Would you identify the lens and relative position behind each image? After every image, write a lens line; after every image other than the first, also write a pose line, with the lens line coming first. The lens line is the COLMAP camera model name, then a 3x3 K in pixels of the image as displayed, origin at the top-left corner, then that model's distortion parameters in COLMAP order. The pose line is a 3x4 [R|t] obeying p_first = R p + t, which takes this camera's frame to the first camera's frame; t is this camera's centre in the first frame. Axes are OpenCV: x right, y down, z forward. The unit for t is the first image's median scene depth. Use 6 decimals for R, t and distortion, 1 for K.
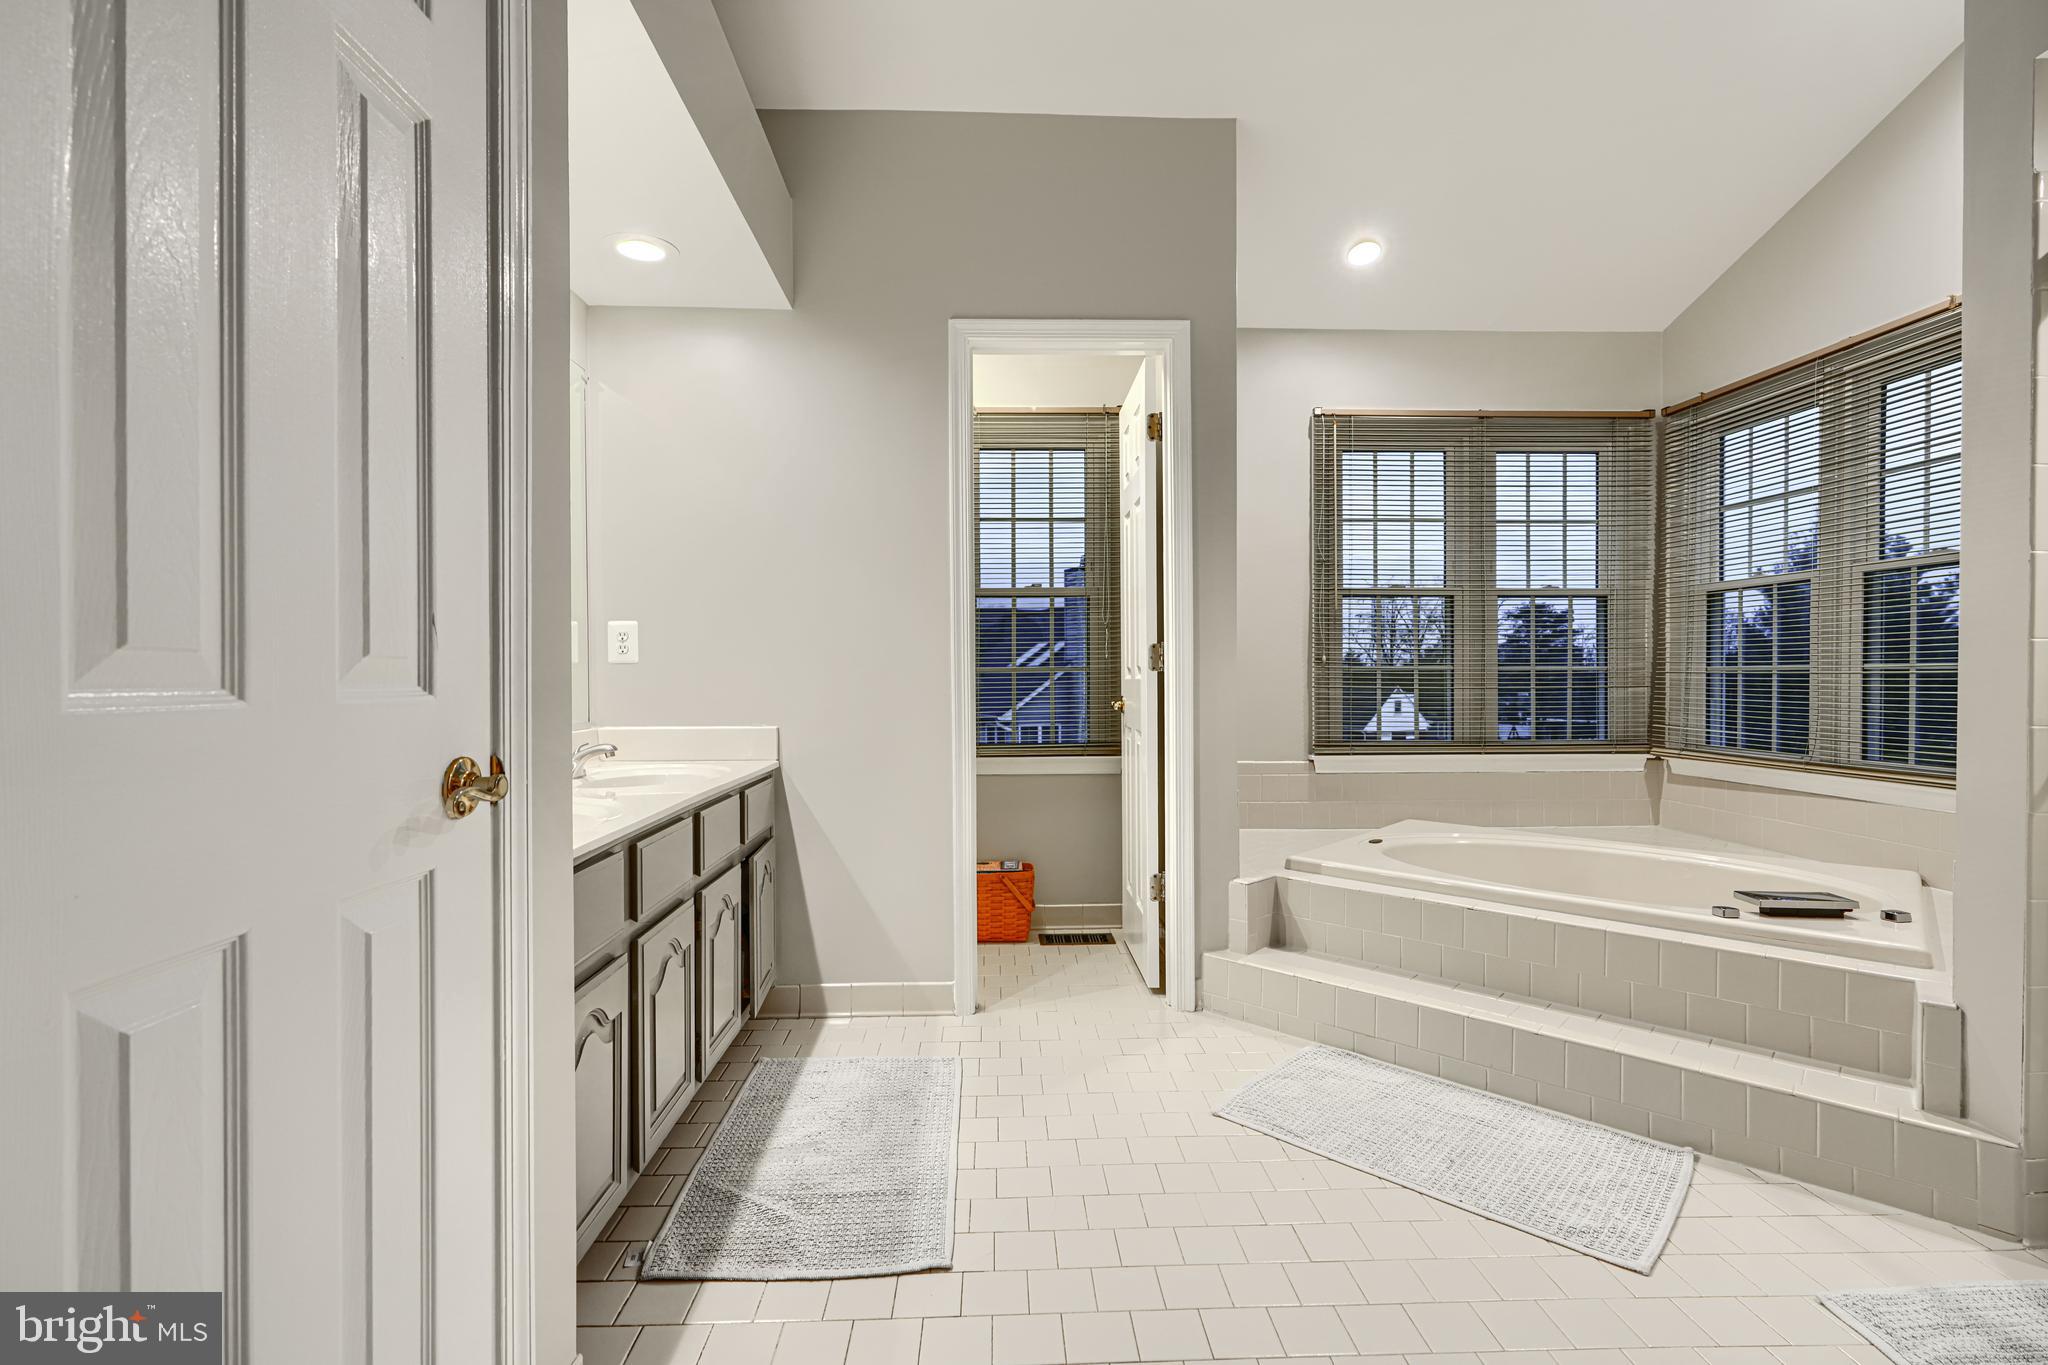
lens RADIAL K [[927.8, 0, 1023.7], [0, 927.8, 678.8], [0, 0, 1]] dist [-0.002992, 0.000324]
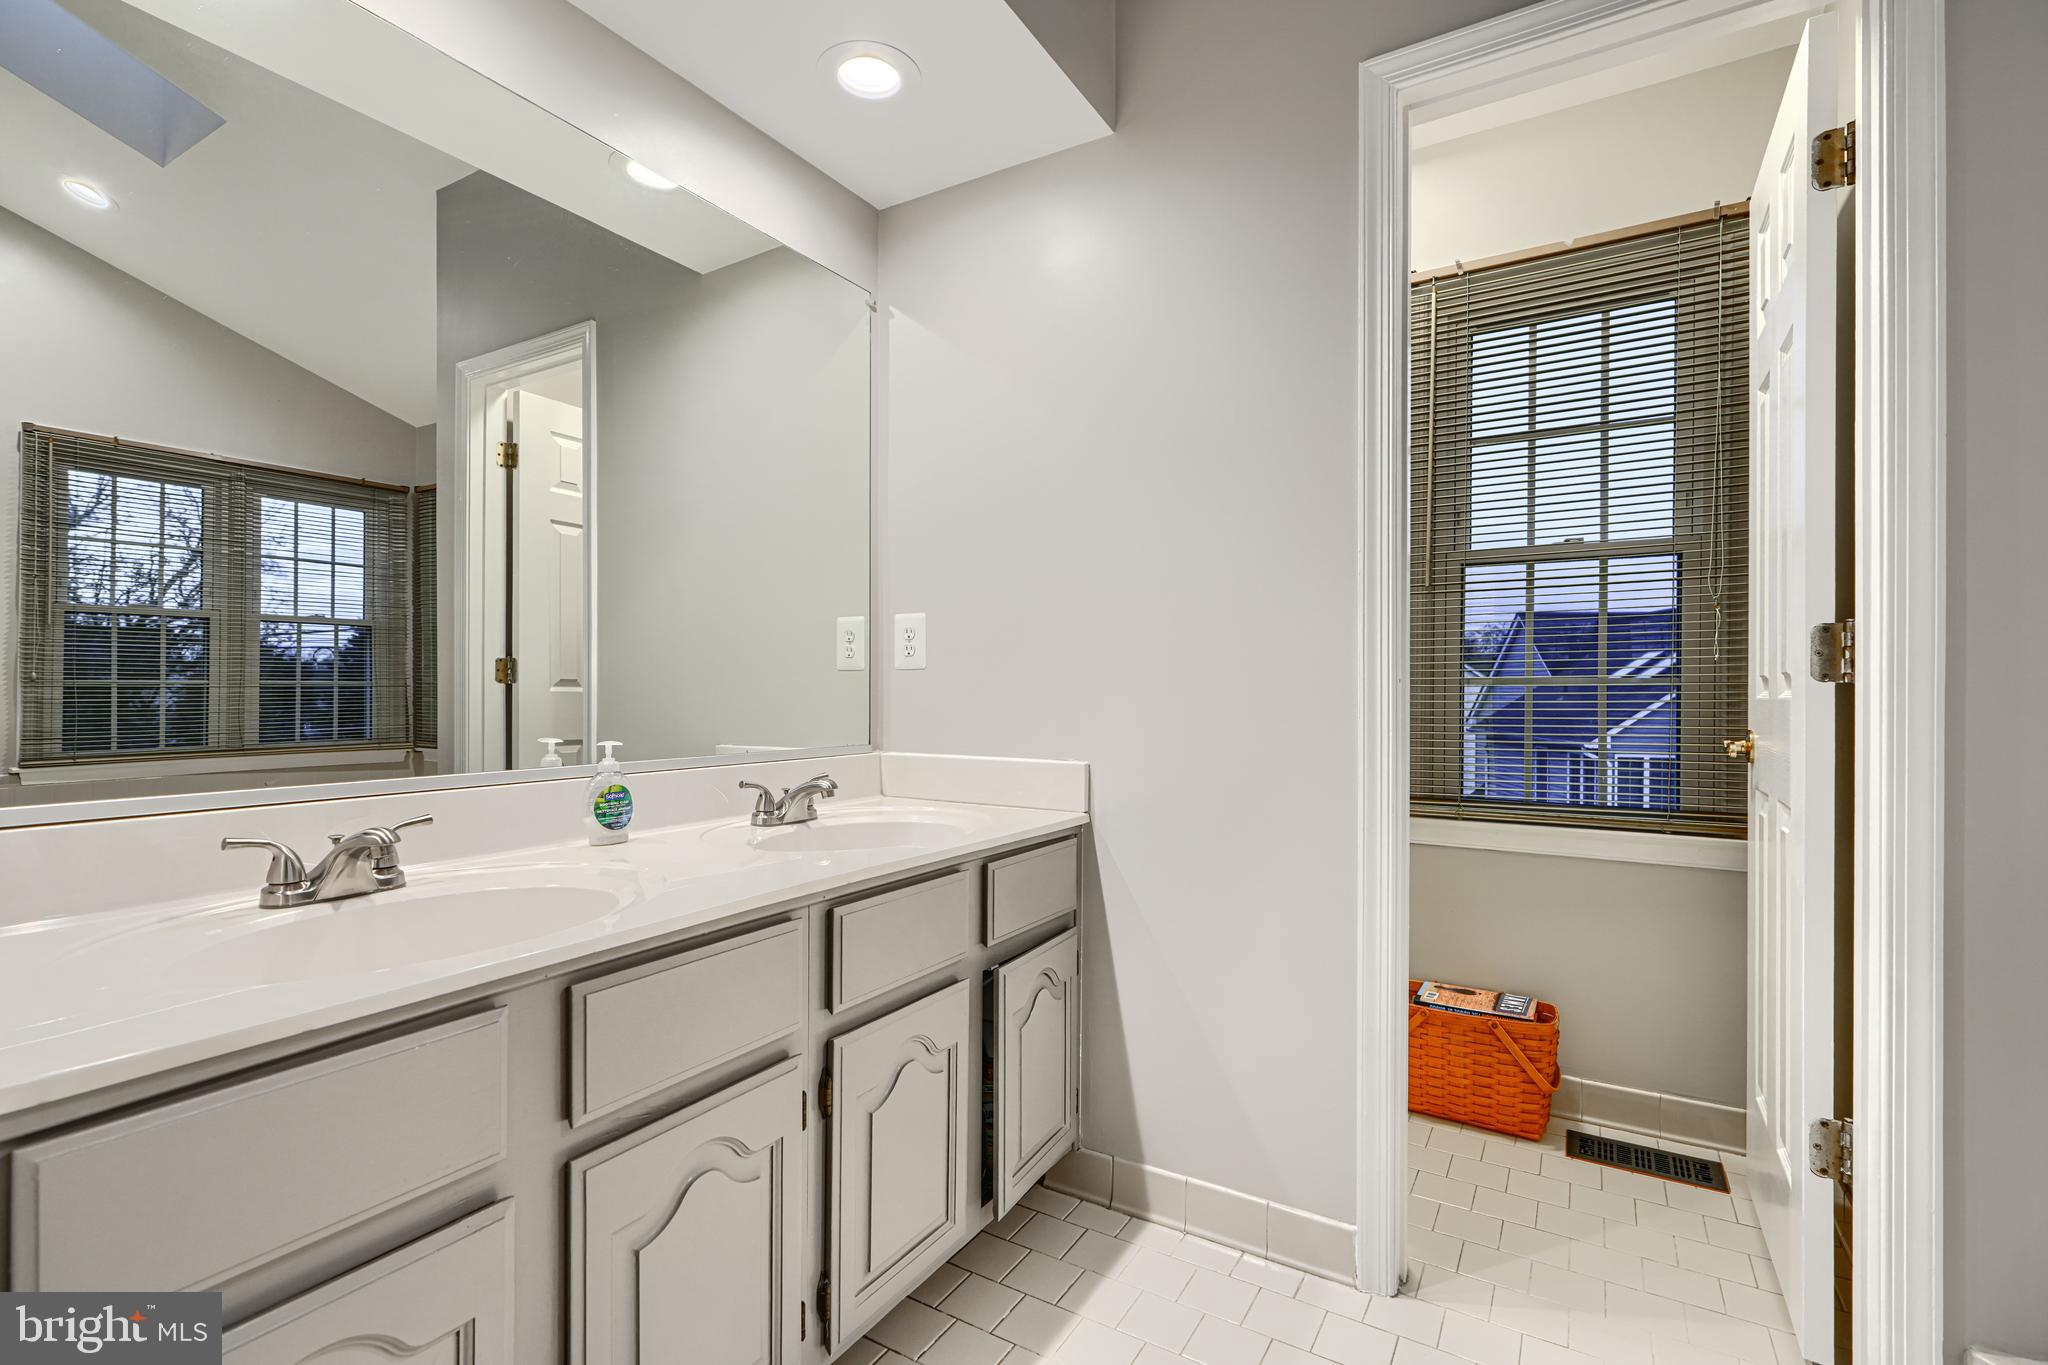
lens RADIAL K [[927.8, 0, 1016.9], [0, 927.8, 689.0], [0, 0, 1]] dist [-0.002992, 0.000324]
pose [[0.833065, 0.009121, -0.553099, 0.058476], [-0.010114, 0.999948, 0.001256, -0.001644], [0.553082, 0.004547, 0.833114, 0.384184]]
